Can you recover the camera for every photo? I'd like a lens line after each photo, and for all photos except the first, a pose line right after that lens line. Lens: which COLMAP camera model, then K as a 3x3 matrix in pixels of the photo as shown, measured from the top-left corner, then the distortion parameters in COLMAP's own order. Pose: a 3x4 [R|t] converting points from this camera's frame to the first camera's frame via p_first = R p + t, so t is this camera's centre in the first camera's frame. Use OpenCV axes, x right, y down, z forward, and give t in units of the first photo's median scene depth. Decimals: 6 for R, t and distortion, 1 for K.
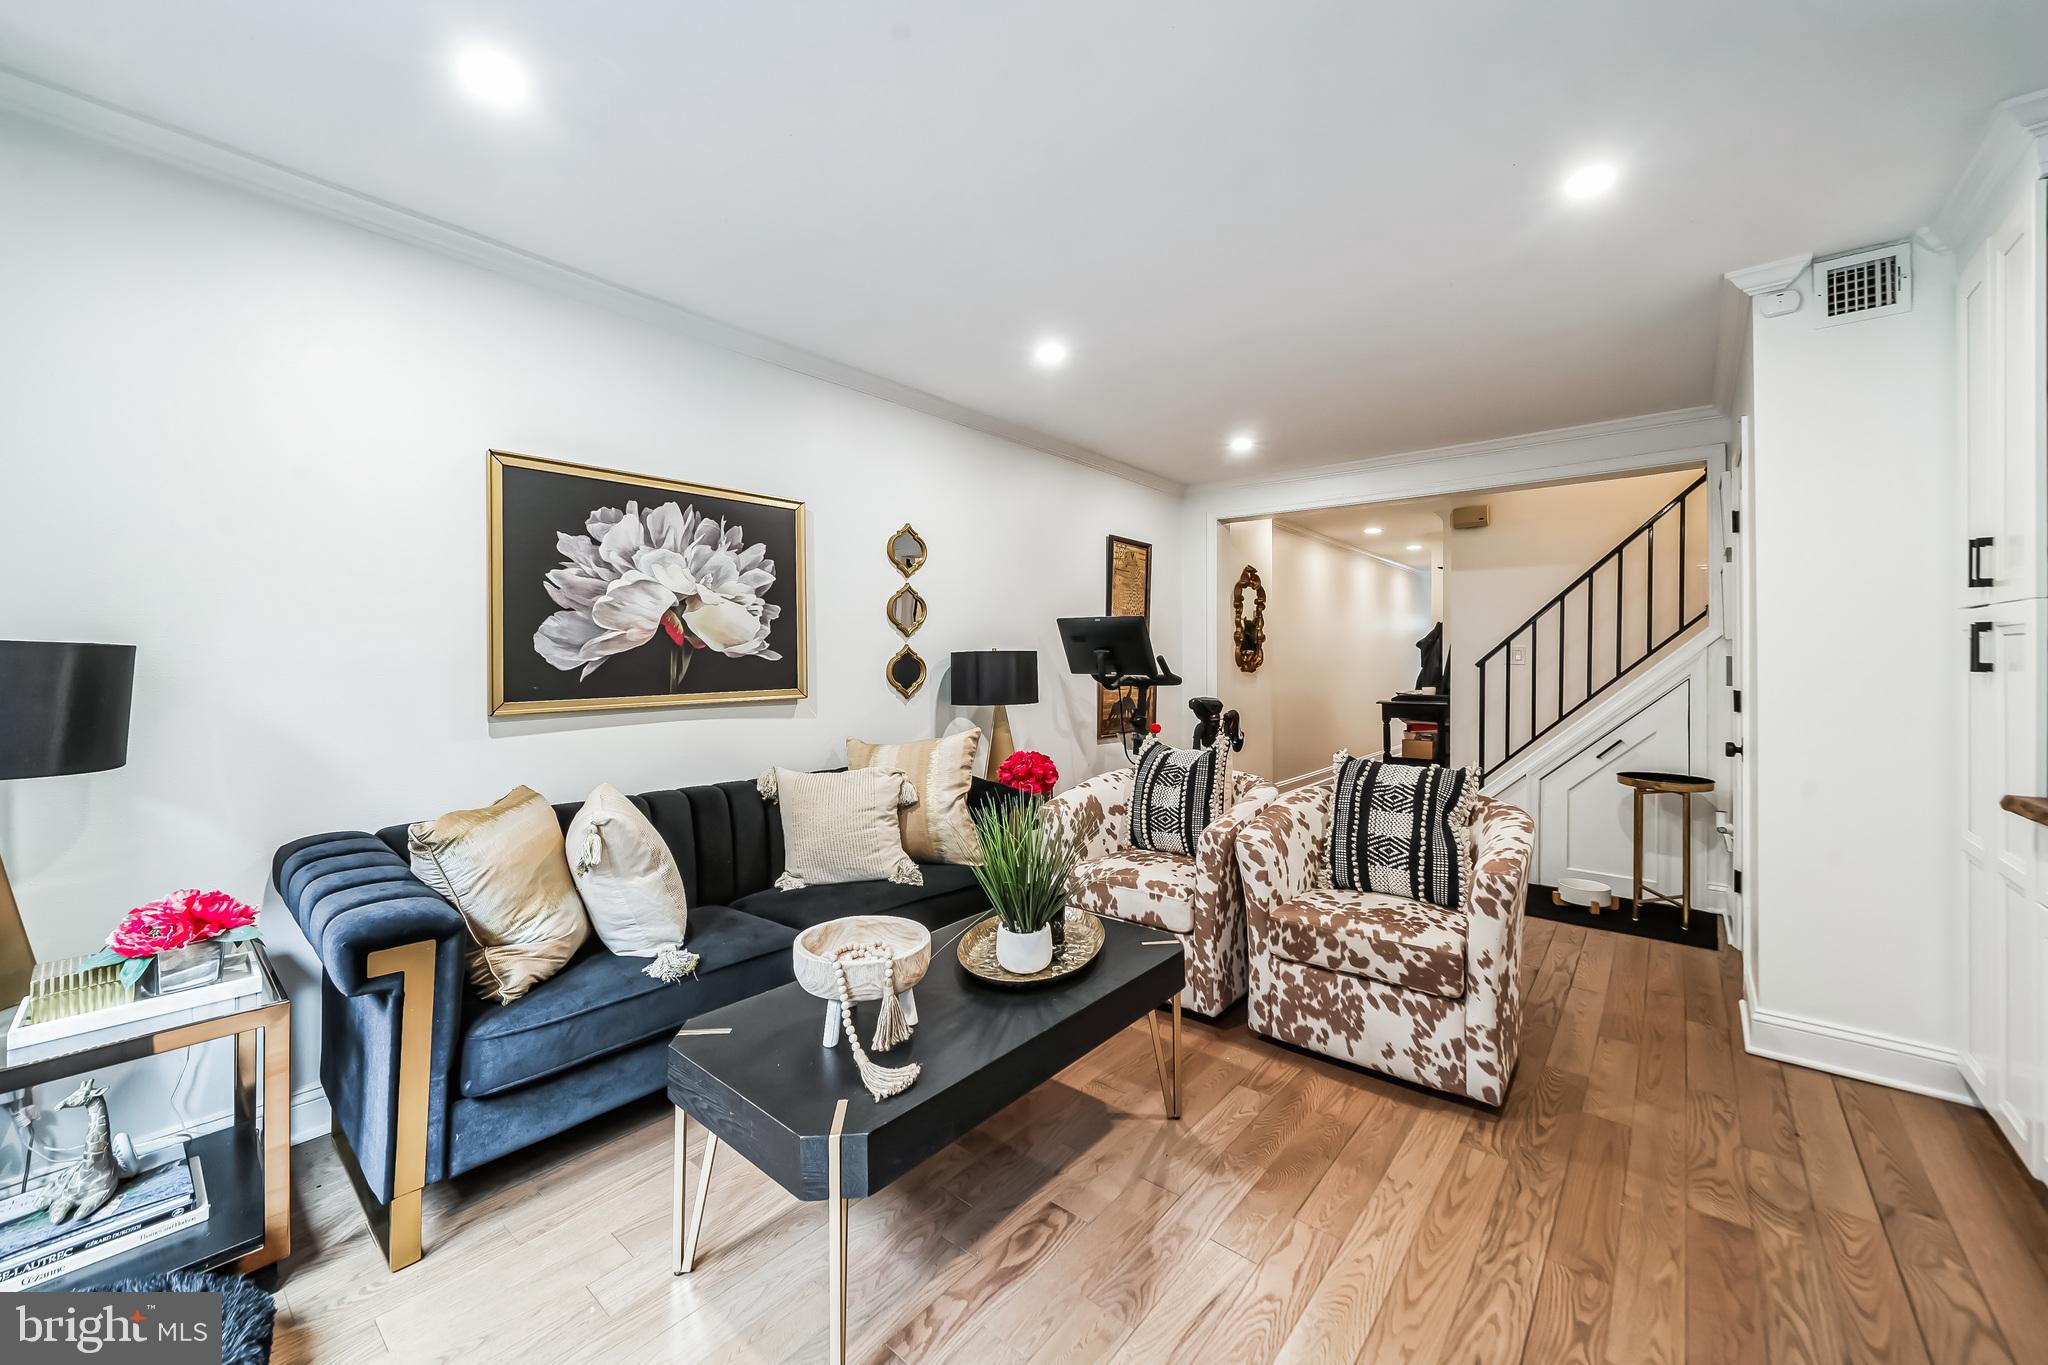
lens RADIAL K [[777.2, 0, 1018.1], [0, 777.2, 632.0], [0, 0, 1]] dist [0.000057, 0.000040]
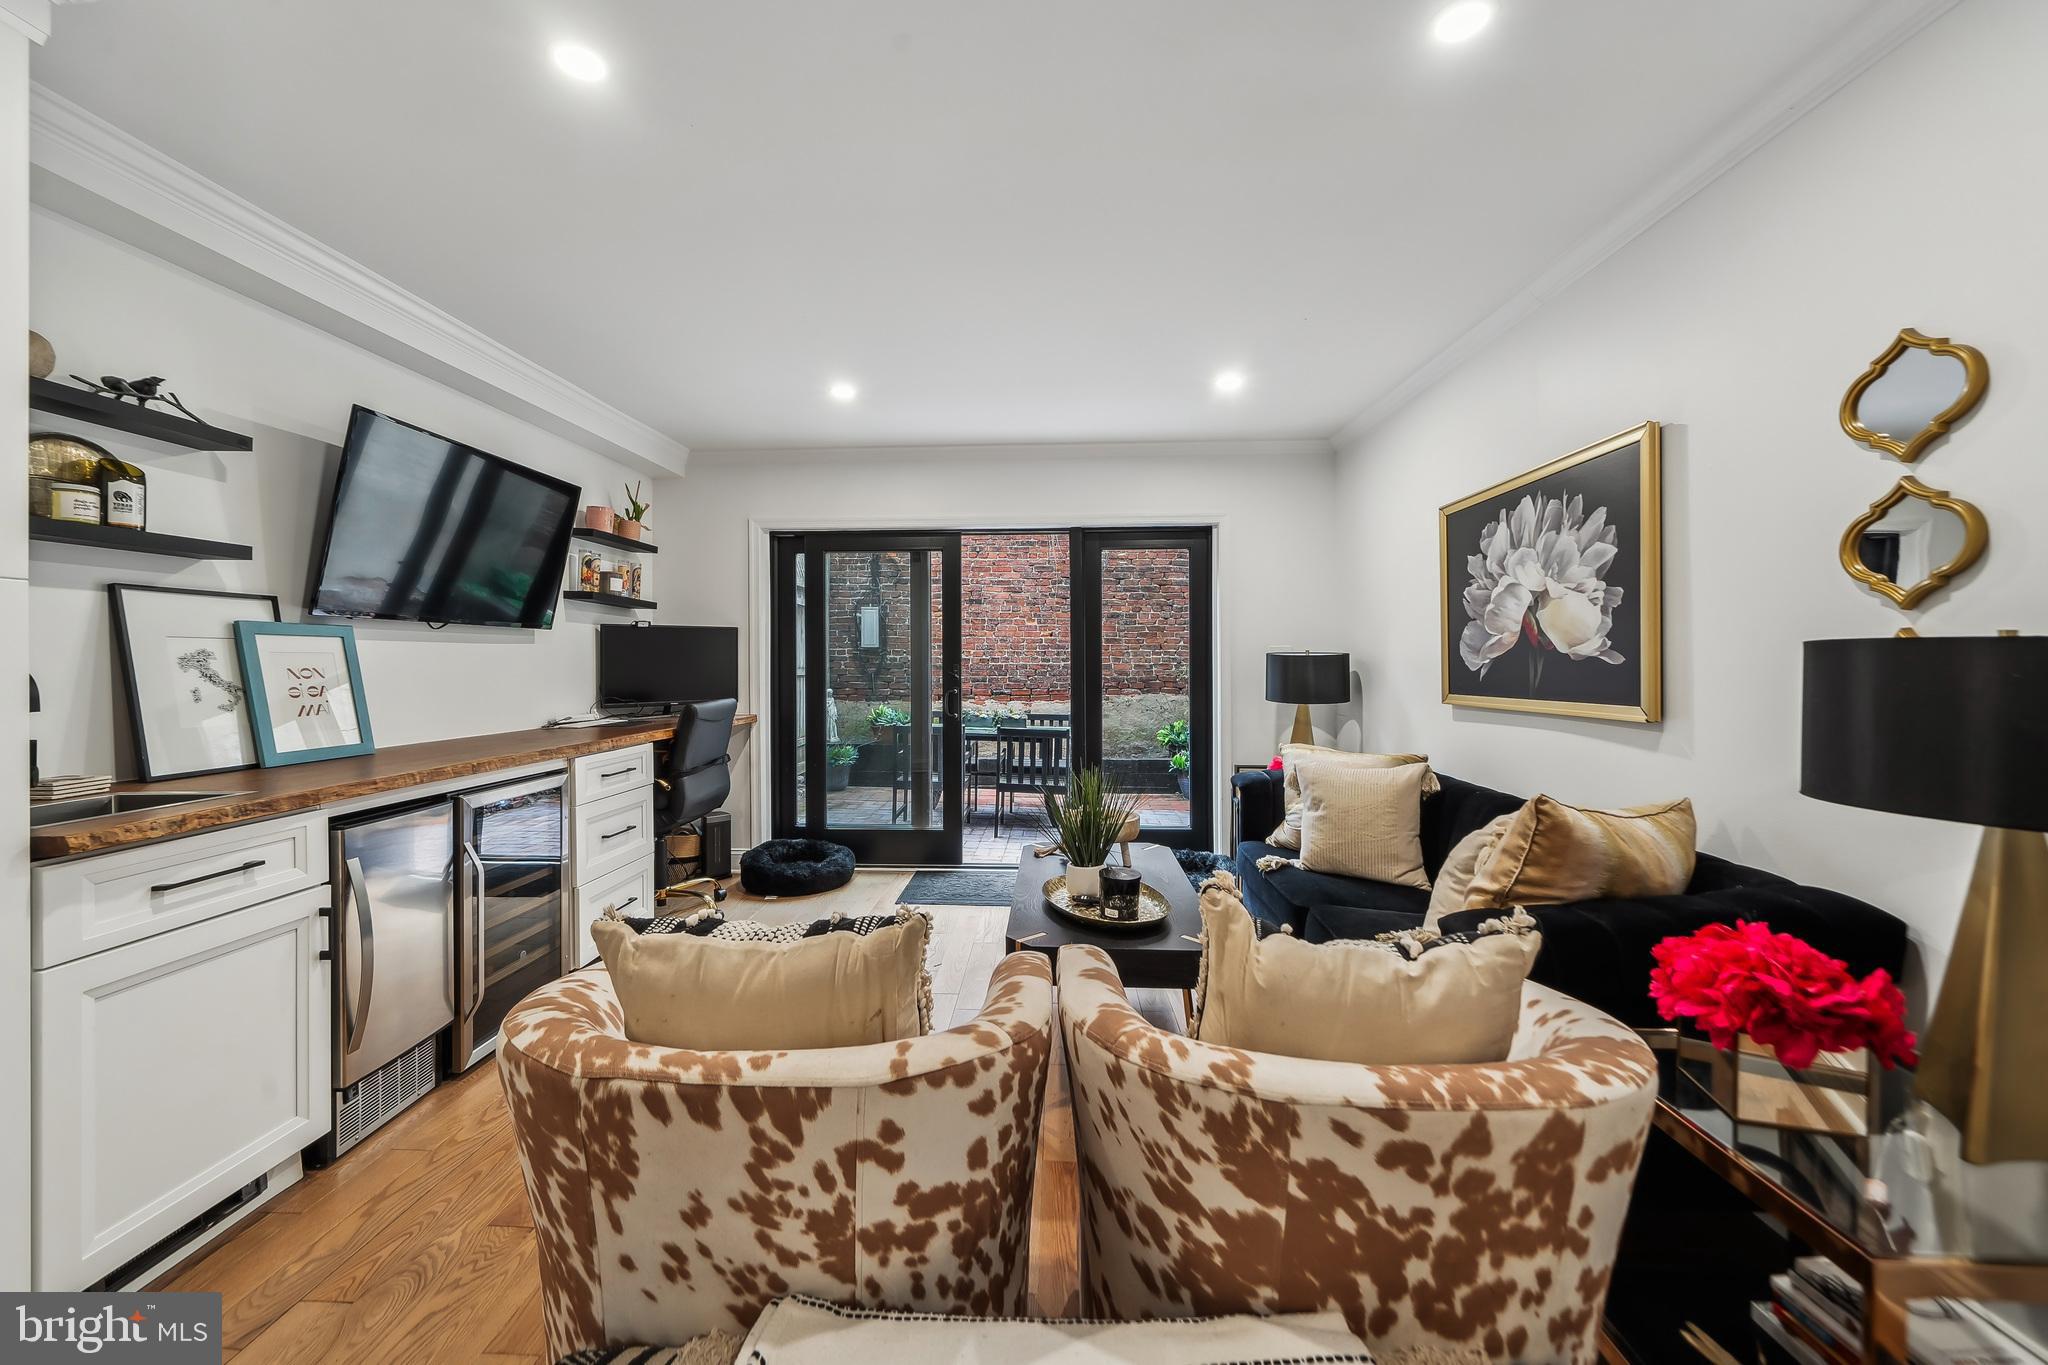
lens RADIAL K [[765.4, 0, 1015.6], [0, 765.4, 664.1], [0, 0, 1]] dist [-0.002903, -0.000010]
pose [[-0.798845, 0.001490, -0.601535, 0.585004], [0.016849, 0.999660, -0.019899, 0.043477], [0.601301, -0.026032, -0.798598, 1.307204]]
